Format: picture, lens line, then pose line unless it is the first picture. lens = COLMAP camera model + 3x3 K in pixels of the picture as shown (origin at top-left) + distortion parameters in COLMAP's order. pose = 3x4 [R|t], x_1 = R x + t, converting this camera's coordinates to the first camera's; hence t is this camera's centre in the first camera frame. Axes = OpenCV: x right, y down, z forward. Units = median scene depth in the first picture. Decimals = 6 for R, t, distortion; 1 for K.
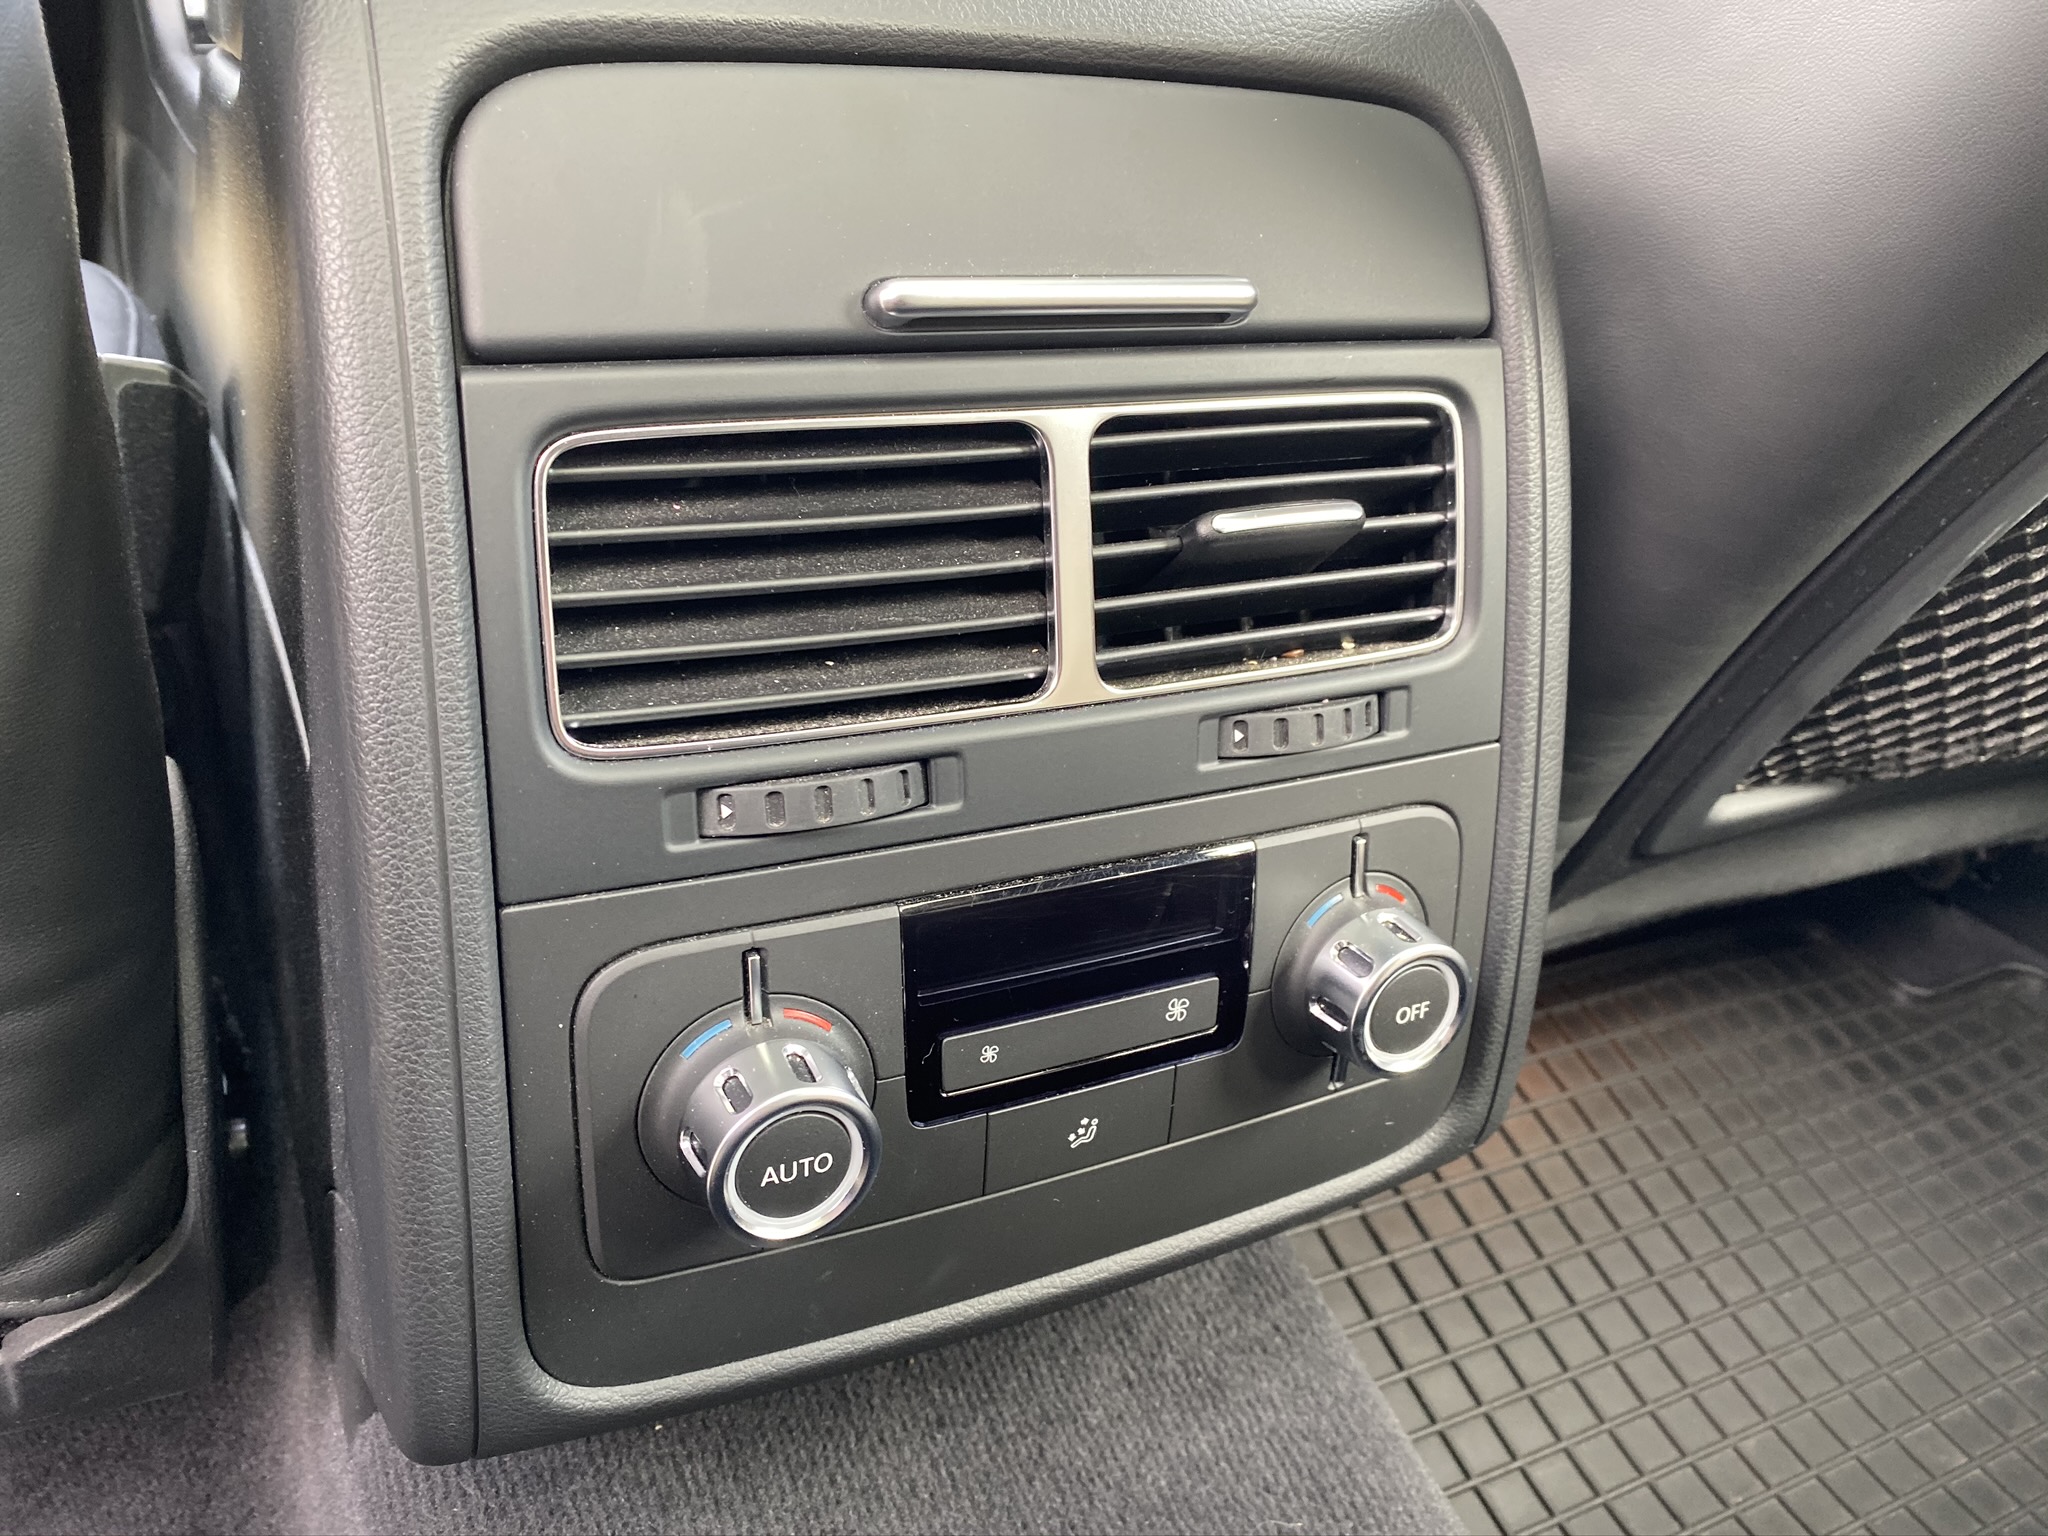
lens RADIAL K [[1580.4, 0, 1020.7], [0, 1580.4, 768.6], [0, 0, 1]] dist [0.015778, -0.004382]
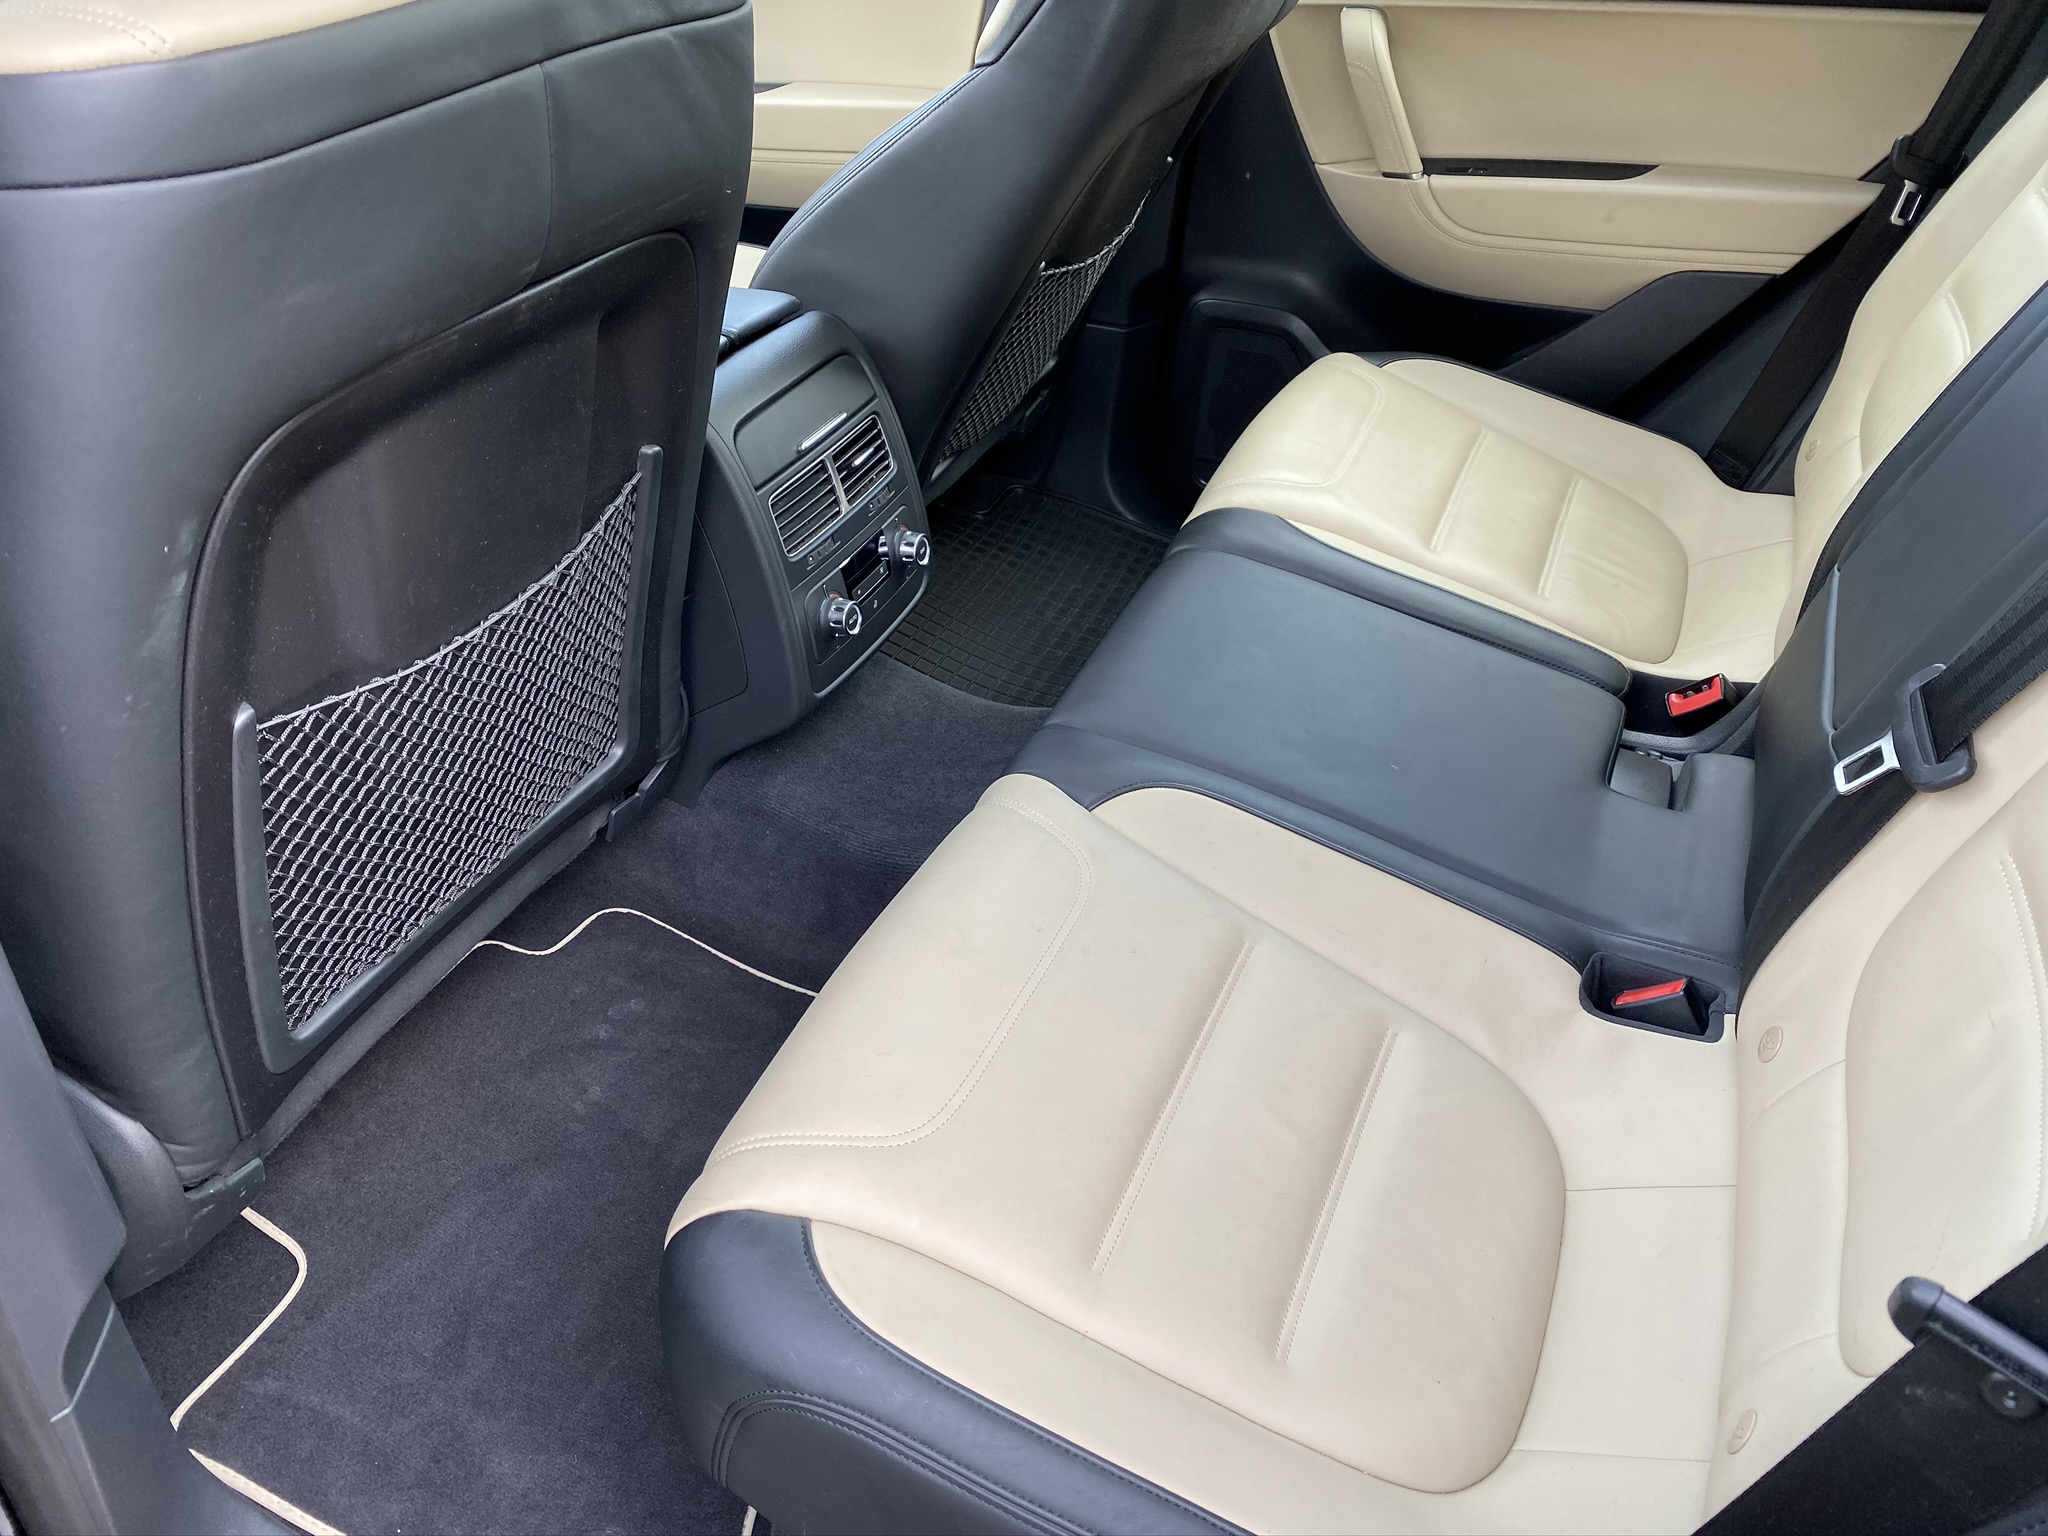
lens RADIAL K [[1580.4, 0, 1020.7], [0, 1580.4, 768.6], [0, 0, 1]] dist [0.015778, -0.004382]
pose [[0.757892, -0.452155, 0.470273, -1.878879], [0.359475, 0.890990, 0.277334, -0.425755], [-0.544406, -0.041138, 0.837812, -2.844345]]
